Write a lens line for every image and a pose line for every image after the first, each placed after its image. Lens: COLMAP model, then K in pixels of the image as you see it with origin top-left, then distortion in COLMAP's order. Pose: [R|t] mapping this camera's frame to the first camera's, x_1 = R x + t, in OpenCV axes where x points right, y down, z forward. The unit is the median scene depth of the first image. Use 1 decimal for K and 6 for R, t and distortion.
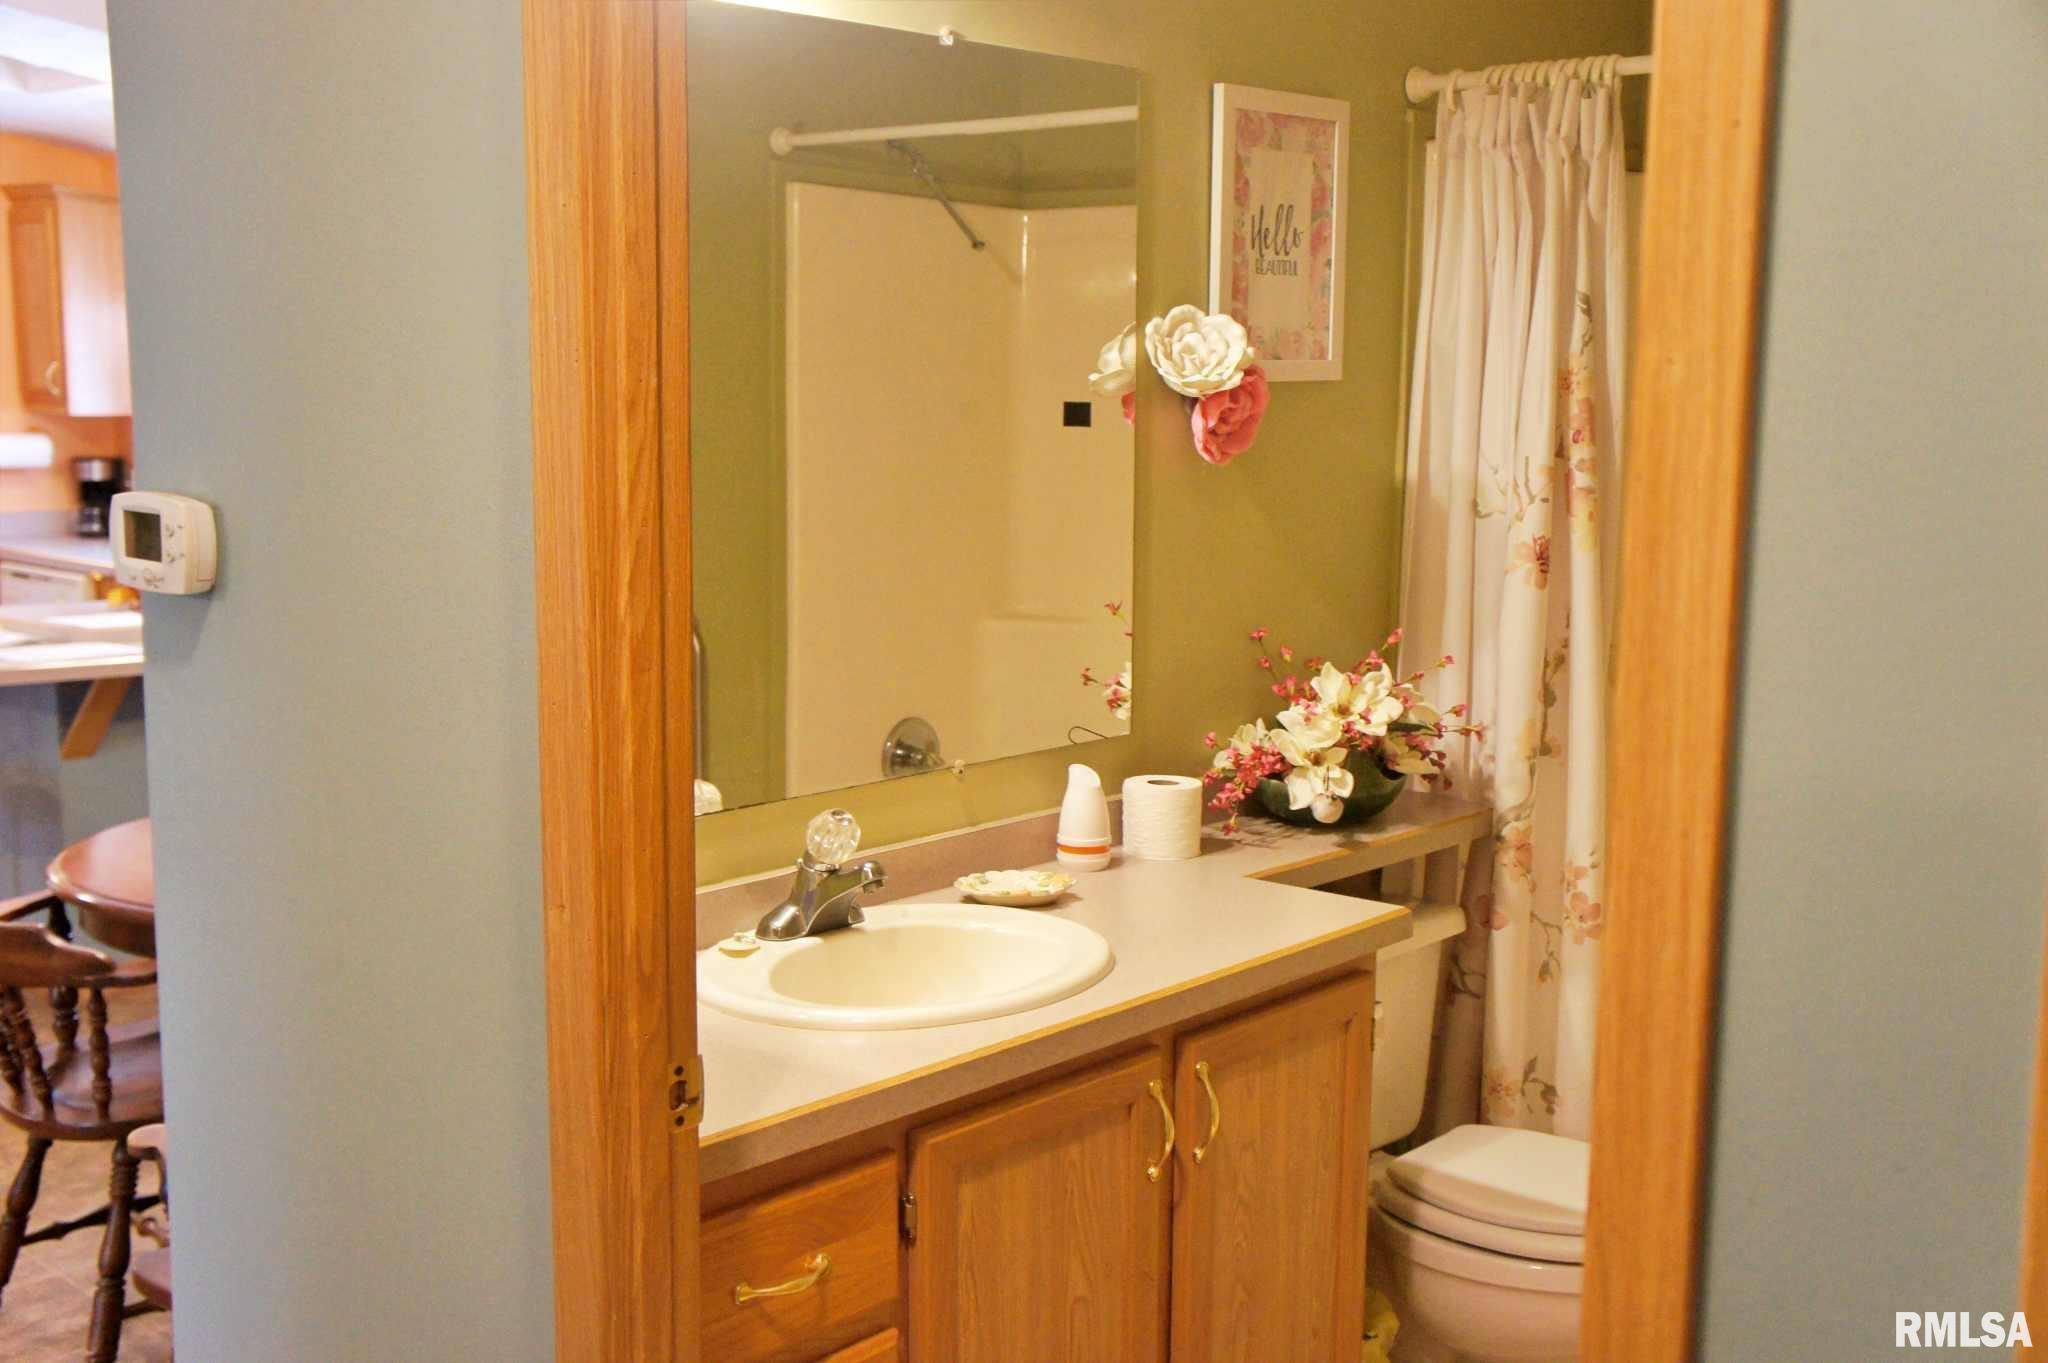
lens RADIAL K [[2187.4, 0, 1024.0], [0, 2187.4, 681.5], [0, 0, 1]] dist [-0.035569, 0.219671]
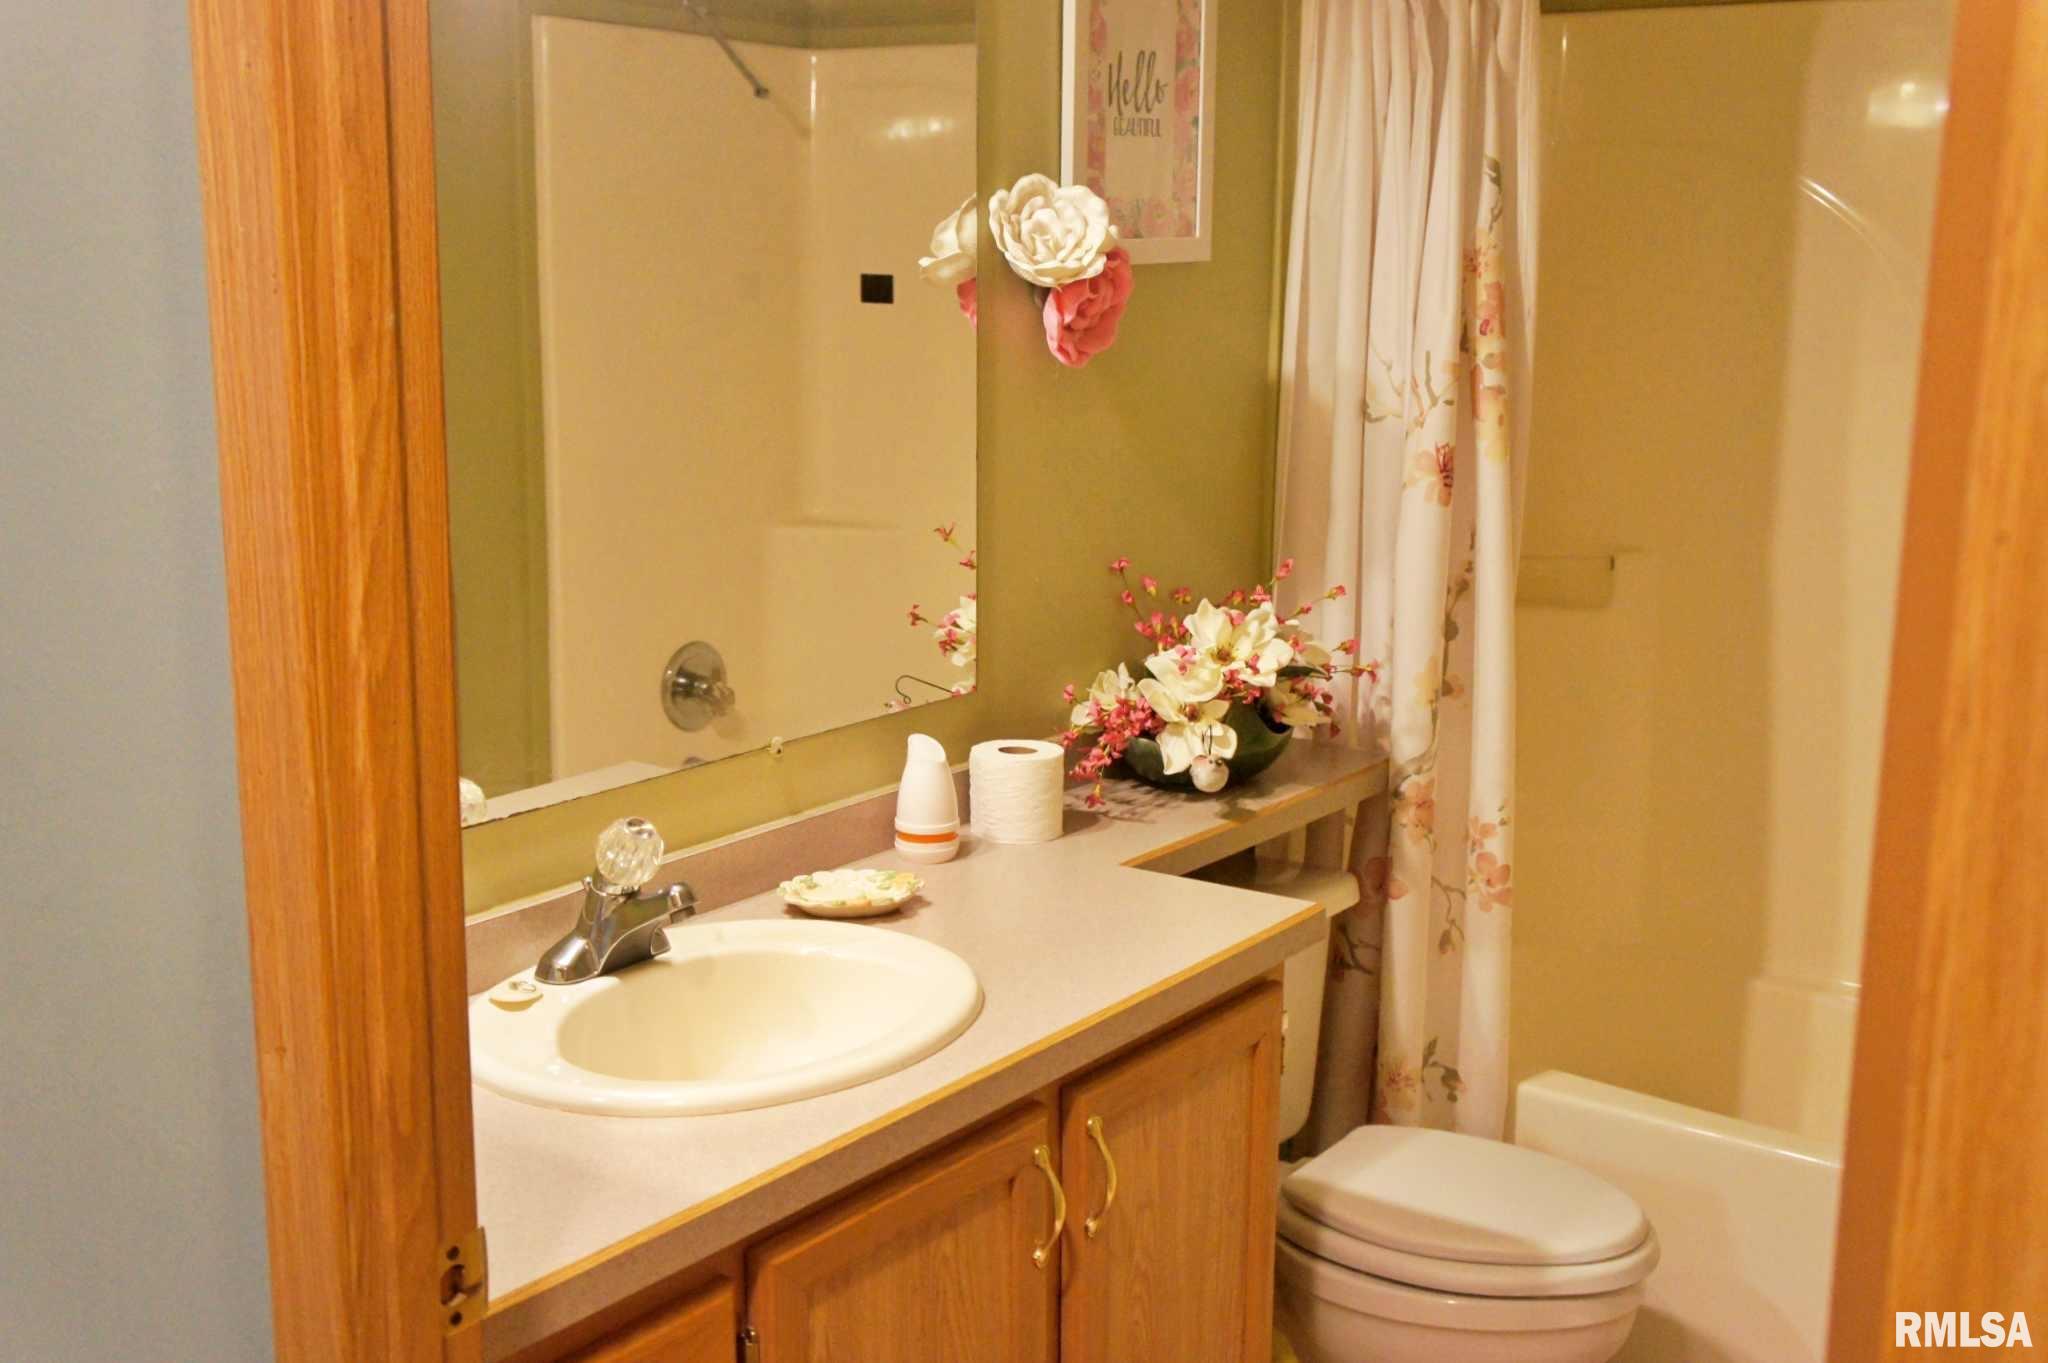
lens RADIAL K [[2251.5, 0, 1018.4], [0, 2251.5, 661.2], [0, 0, 1]] dist [-0.024994, 0.149600]
pose [[0.994066, -0.022368, 0.106454, -0.027482], [0.016158, 0.998136, 0.058843, -0.038812], [-0.107572, -0.056774, 0.992575, 0.145776]]
